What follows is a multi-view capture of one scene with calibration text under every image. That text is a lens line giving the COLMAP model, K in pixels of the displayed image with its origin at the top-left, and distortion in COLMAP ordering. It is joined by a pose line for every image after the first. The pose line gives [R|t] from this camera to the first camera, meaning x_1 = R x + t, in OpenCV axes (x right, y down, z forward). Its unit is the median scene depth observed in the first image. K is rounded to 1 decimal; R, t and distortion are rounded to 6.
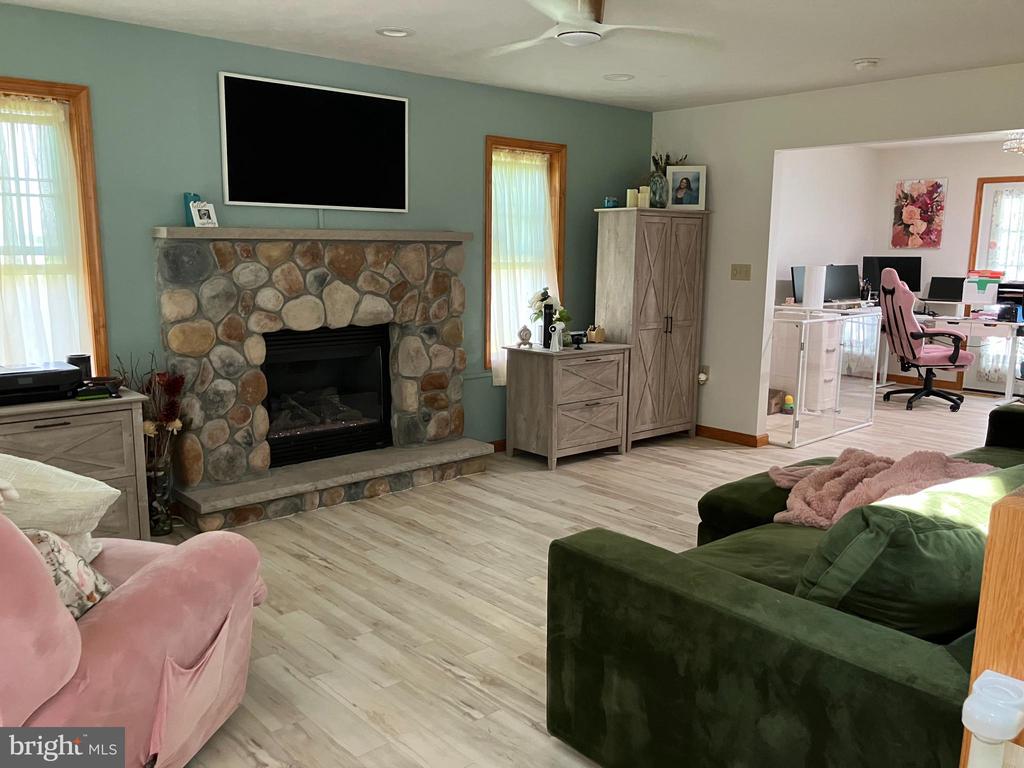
lens RADIAL K [[852.2, 0, 512.0], [0, 852.2, 384.0], [0, 0, 1]] dist [0.084693, -0.110266]
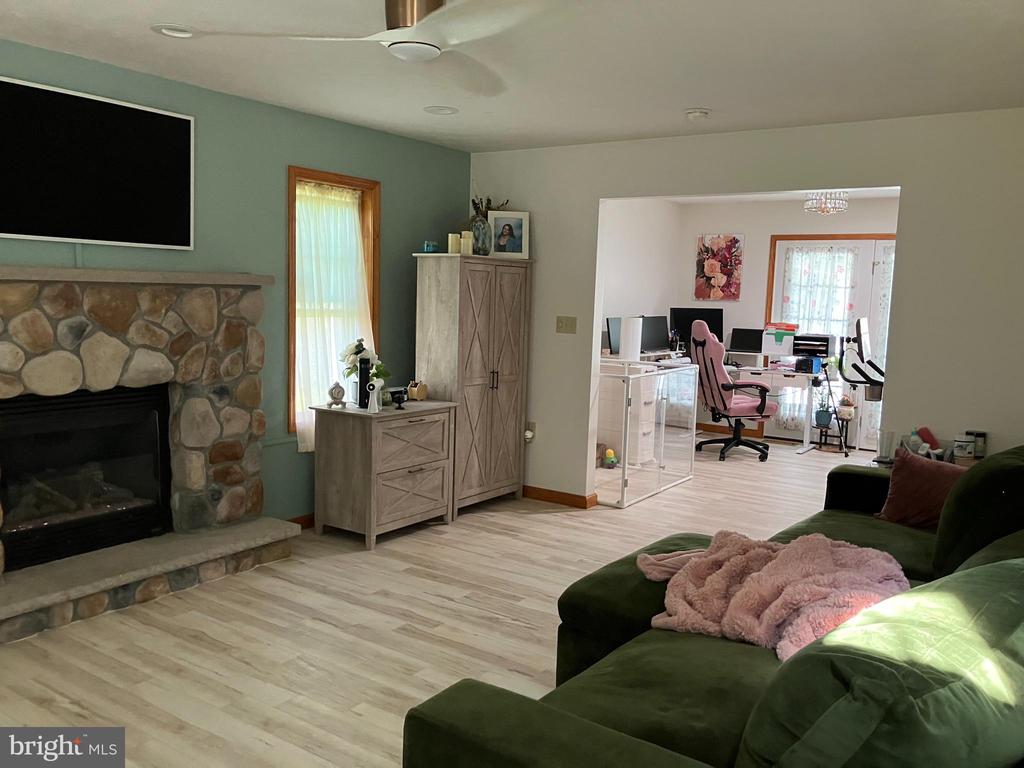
lens RADIAL K [[852.2, 0, 512.0], [0, 852.2, 384.0], [0, 0, 1]] dist [0.084693, -0.110266]
pose [[0.972168, -0.007604, 0.234163, -0.015324], [0.018673, 0.998808, -0.045093, -0.024071], [-0.233541, 0.048211, 0.971151, 0.104912]]
